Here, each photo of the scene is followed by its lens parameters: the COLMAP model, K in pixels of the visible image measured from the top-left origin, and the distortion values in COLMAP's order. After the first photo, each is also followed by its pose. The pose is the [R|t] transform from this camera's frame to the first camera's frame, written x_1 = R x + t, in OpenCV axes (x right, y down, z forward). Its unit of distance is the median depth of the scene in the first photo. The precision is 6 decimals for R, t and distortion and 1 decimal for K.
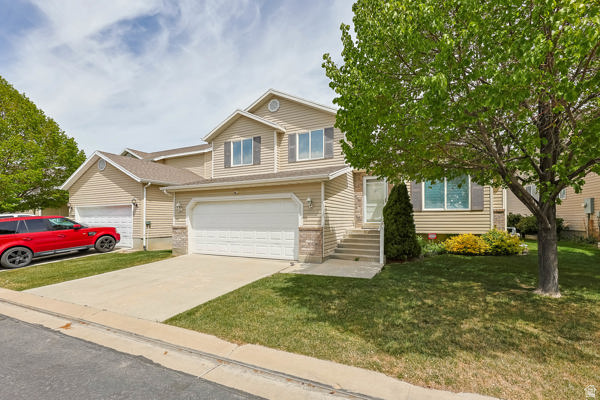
lens RADIAL K [[263.0, 0, 300.6], [0, 263.0, 216.6], [0, 0, 1]] dist [-0.000005, -0.000086]
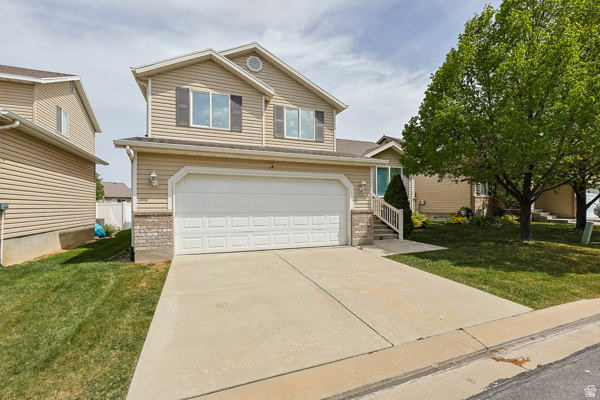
lens RADIAL K [[263.6, 0, 299.4], [0, 263.6, 205.4], [0, 0, 1]] dist [-0.001870, -0.000329]
pose [[0.692826, 0.006508, 0.721075, -0.745388], [-0.010450, 0.999945, 0.001016, 0.020576], [-0.721029, -0.008239, 0.692856, 0.408606]]
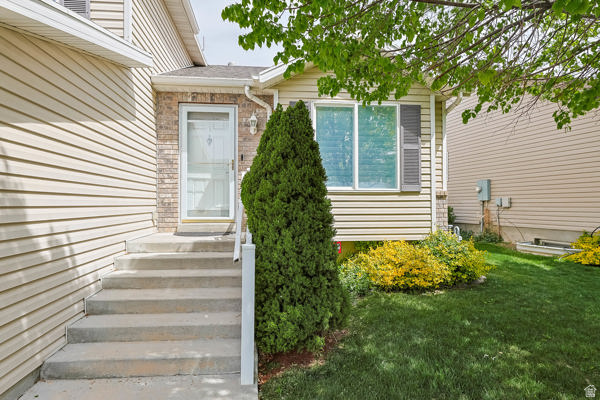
lens RADIAL K [[310.5, 0, 258.8], [0, 310.5, 200.2], [0, 0, 1]] dist [0.002209, 0.000284]
pose [[0.884291, 0.010698, 0.466813, 0.140377], [-0.010780, 0.999939, -0.002495, -0.004657], [-0.466811, -0.002826, 0.884353, 0.589213]]
